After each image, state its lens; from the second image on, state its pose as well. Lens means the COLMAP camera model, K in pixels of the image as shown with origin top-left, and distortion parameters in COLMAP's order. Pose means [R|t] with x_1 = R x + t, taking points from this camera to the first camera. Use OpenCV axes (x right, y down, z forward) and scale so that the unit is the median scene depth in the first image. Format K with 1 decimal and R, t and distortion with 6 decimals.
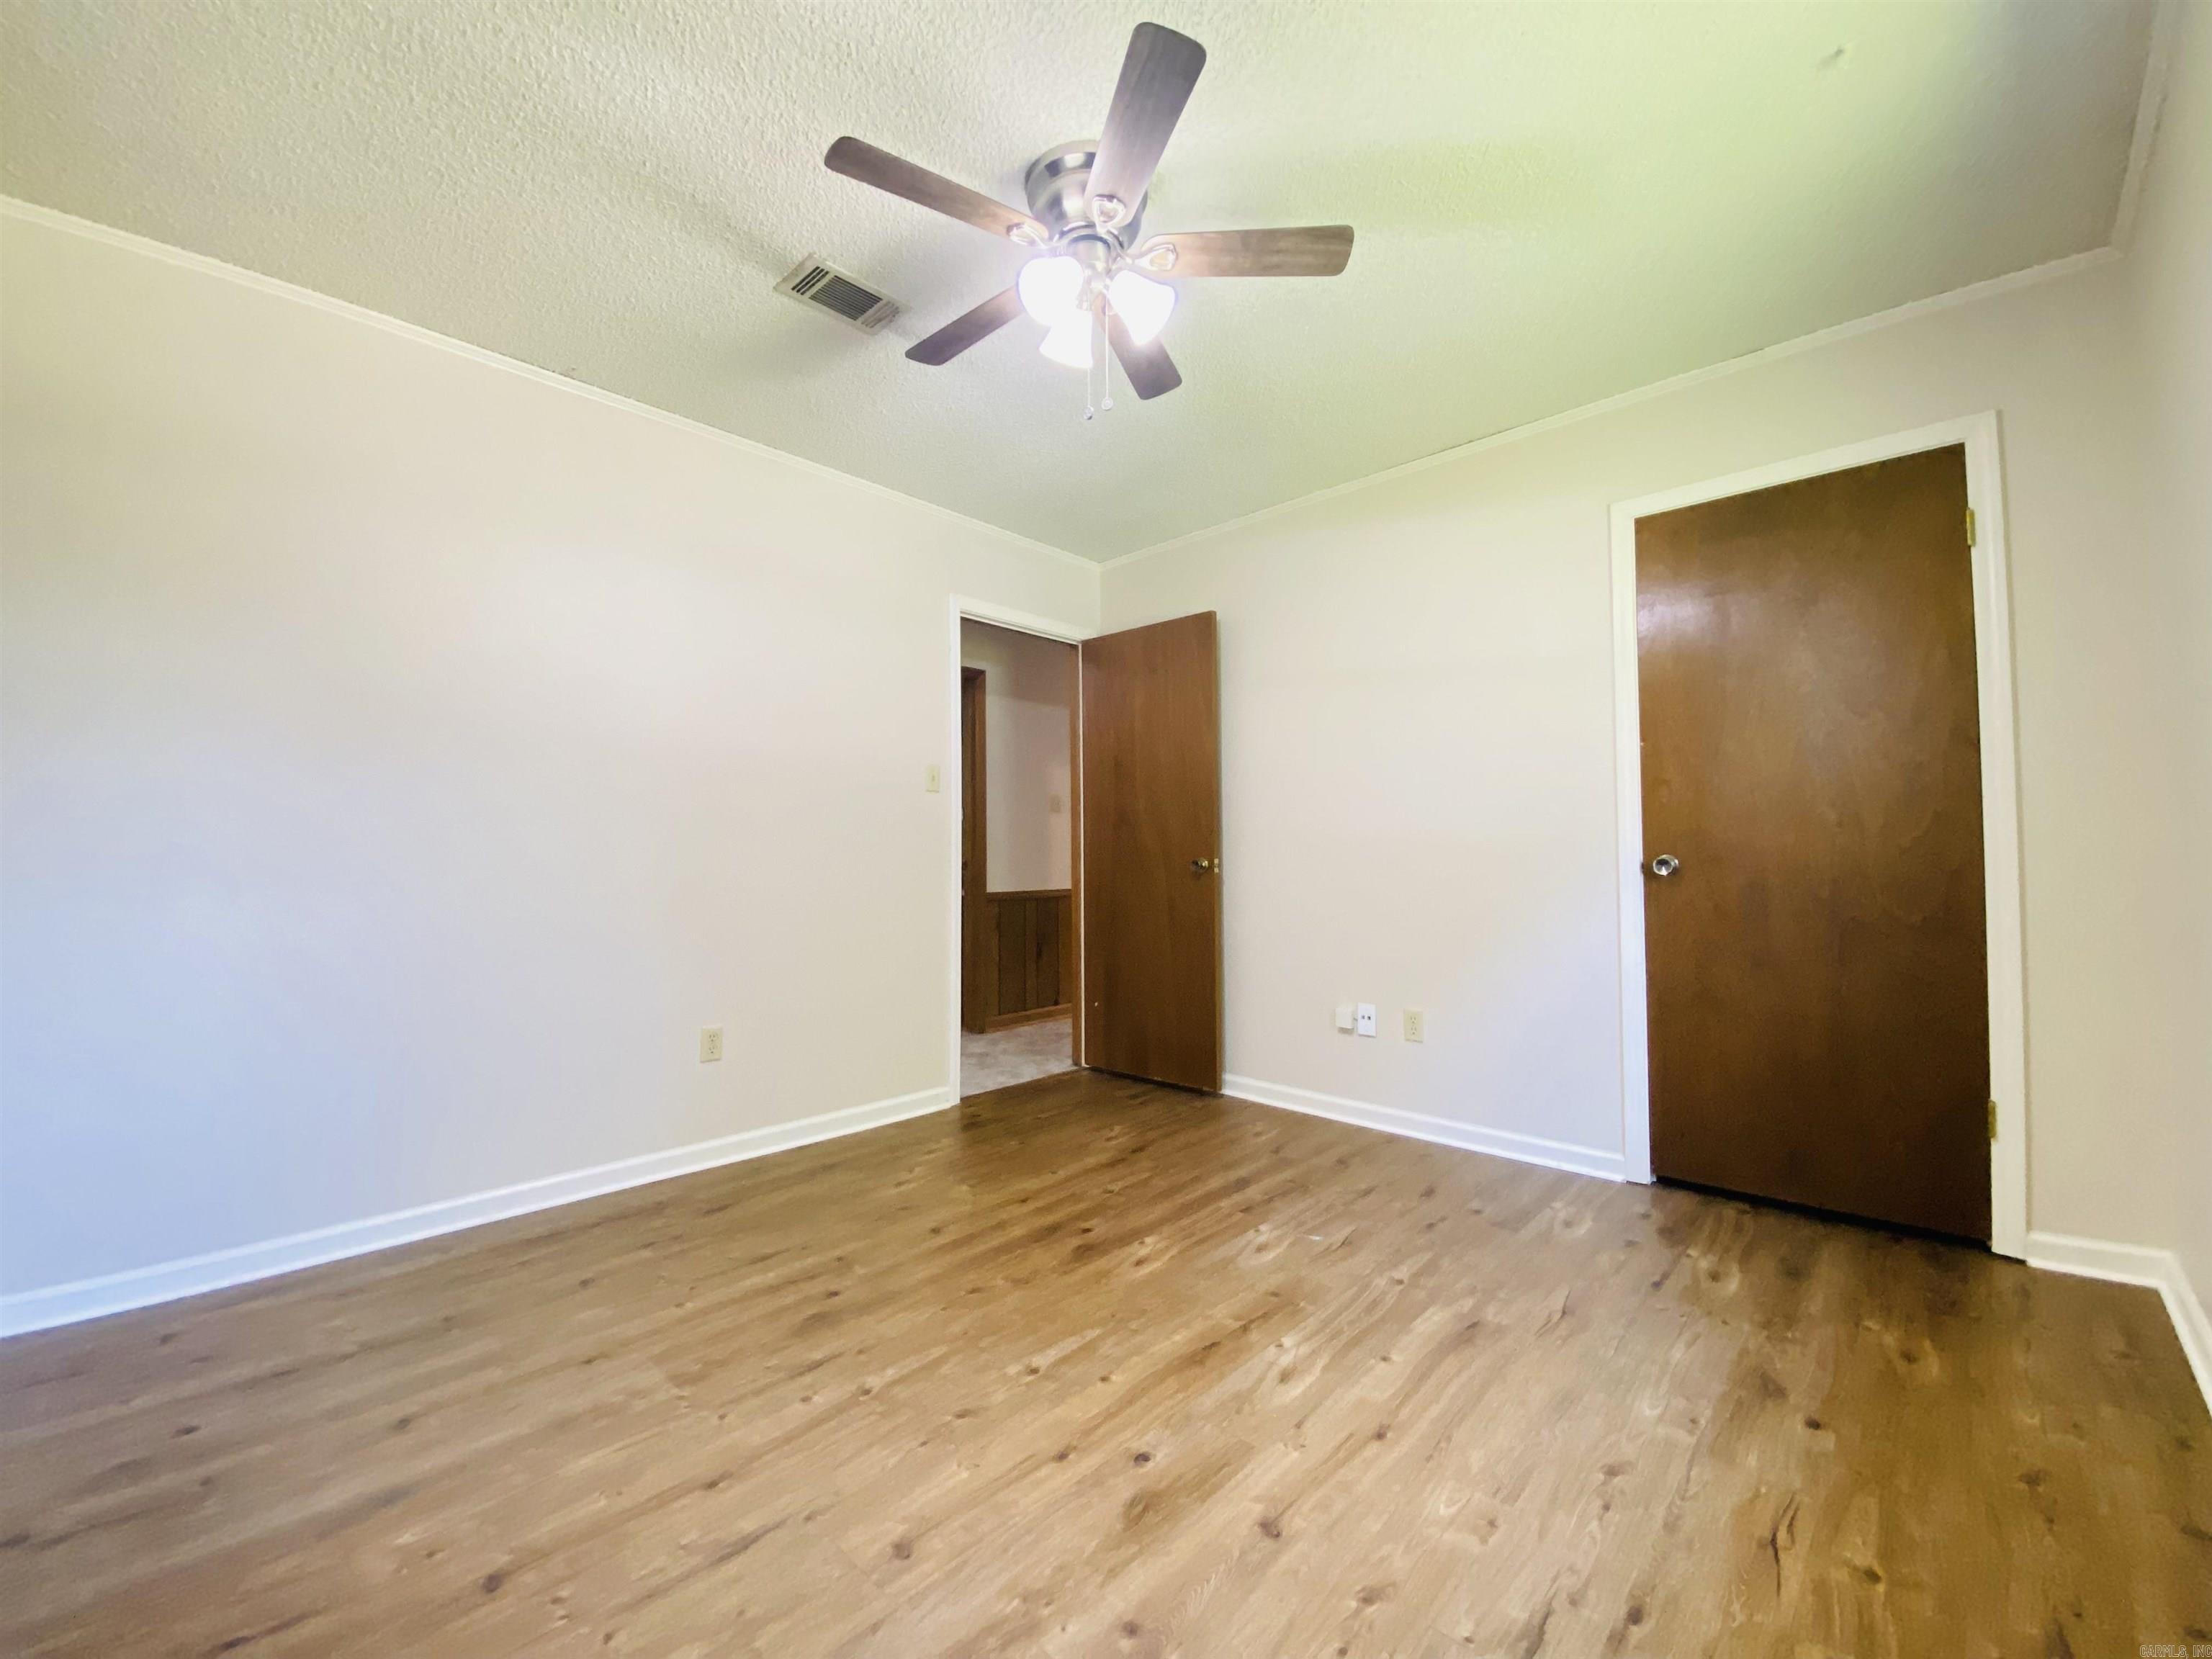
lens RADIAL K [[880.7, 0, 1100.8], [0, 880.7, 825.5], [0, 0, 1]] dist [0.039274, -0.024961]
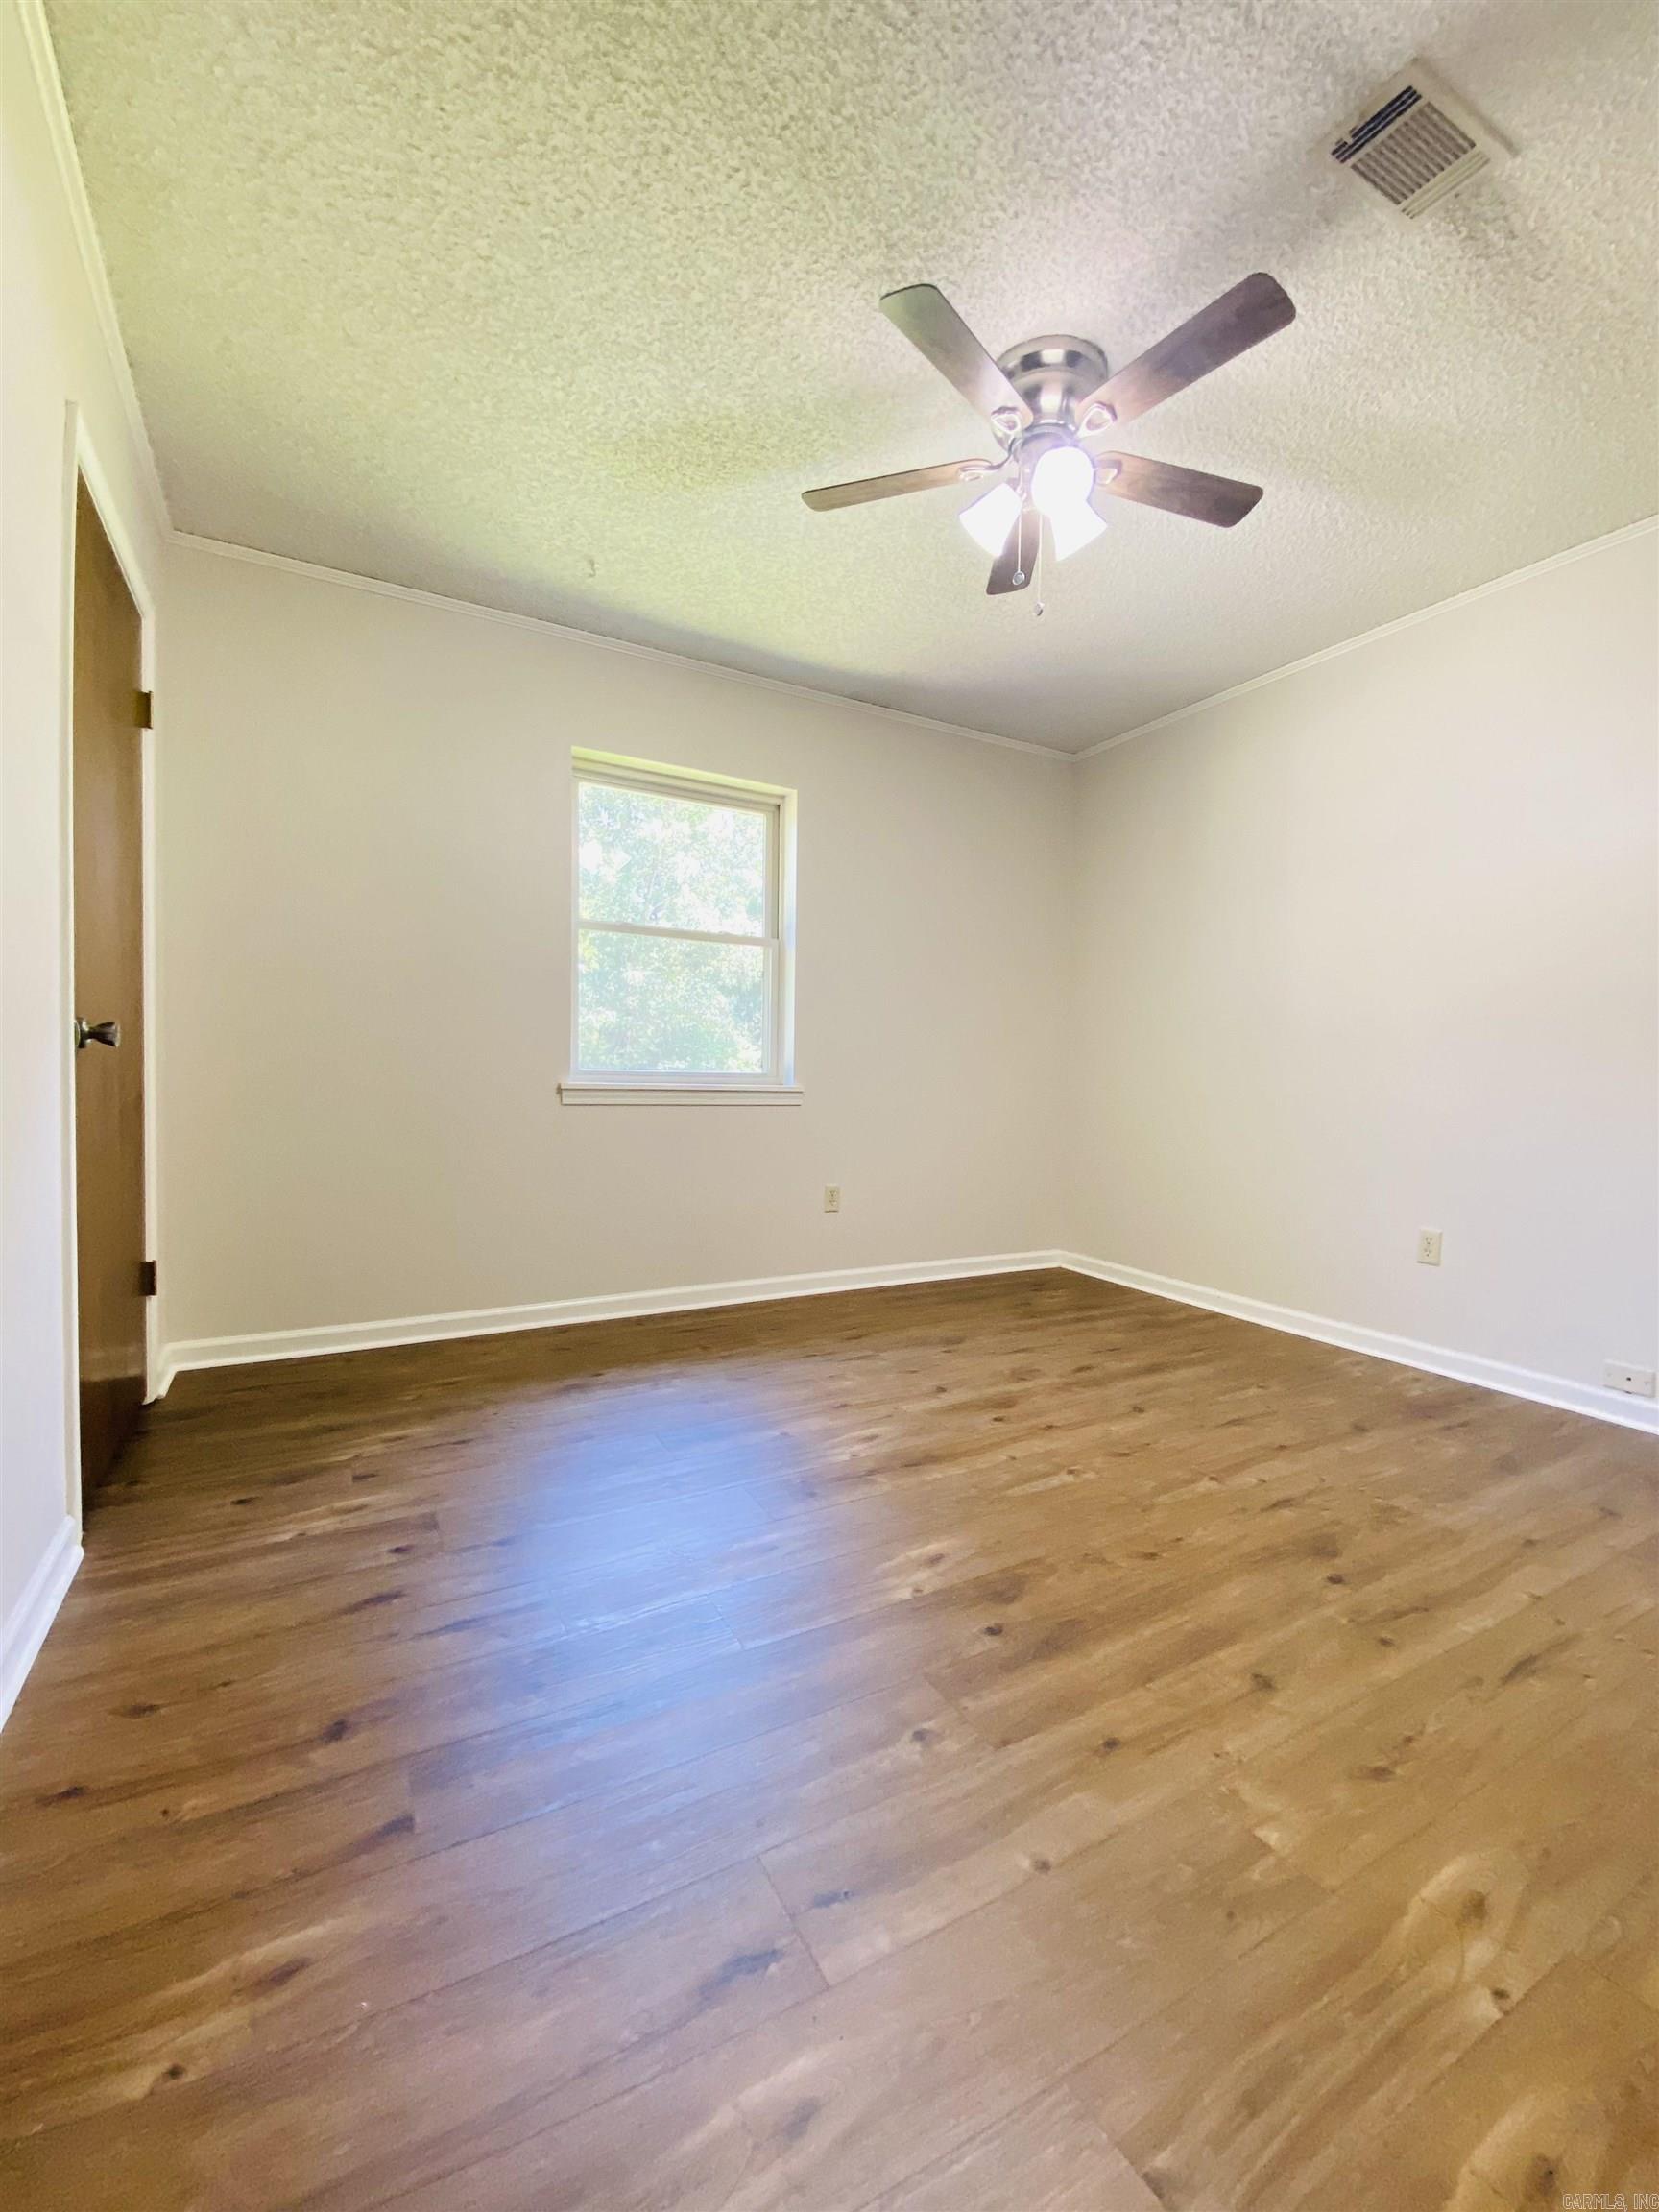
lens RADIAL K [[880.8, 0, 829.5], [0, 880.8, 1106.0], [0, 0, 1]] dist [0.041546, -0.026288]
pose [[-0.950188, -0.023331, 0.310802, -0.123329], [-0.022290, 0.999728, 0.006901, 0.119634], [-0.310879, -0.000370, -0.950450, 2.188393]]
